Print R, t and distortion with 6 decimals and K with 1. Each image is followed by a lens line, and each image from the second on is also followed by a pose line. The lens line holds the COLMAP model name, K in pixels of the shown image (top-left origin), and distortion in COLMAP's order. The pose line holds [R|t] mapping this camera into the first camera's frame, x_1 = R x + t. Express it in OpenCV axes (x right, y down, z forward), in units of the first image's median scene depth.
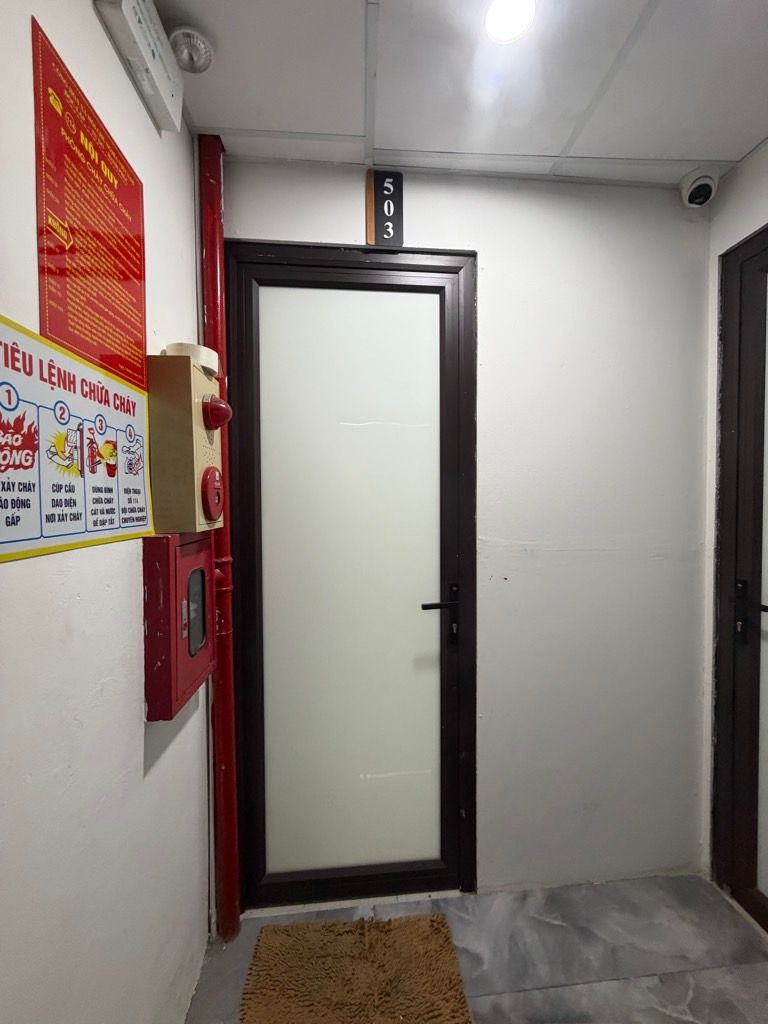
lens RADIAL K [[406.9, 0, 384.0], [0, 406.9, 512.0], [0, 0, 1]] dist [0.000607, 0.000433]
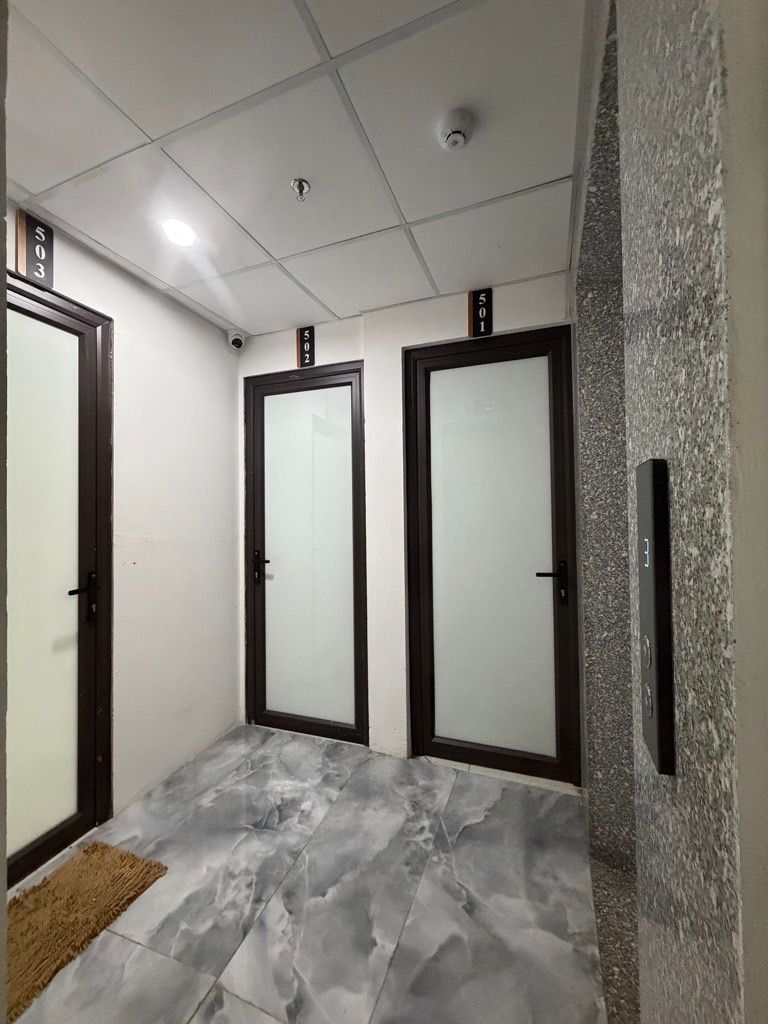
lens RADIAL K [[406.9, 0, 384.0], [0, 406.9, 512.0], [0, 0, 1]] dist [0.000607, 0.000433]
pose [[0.414855, 0.011238, 0.909818, -0.605799], [0.030093, 0.999207, -0.026063, 0.054807], [-0.909390, 0.038192, 0.414188, -0.335012]]
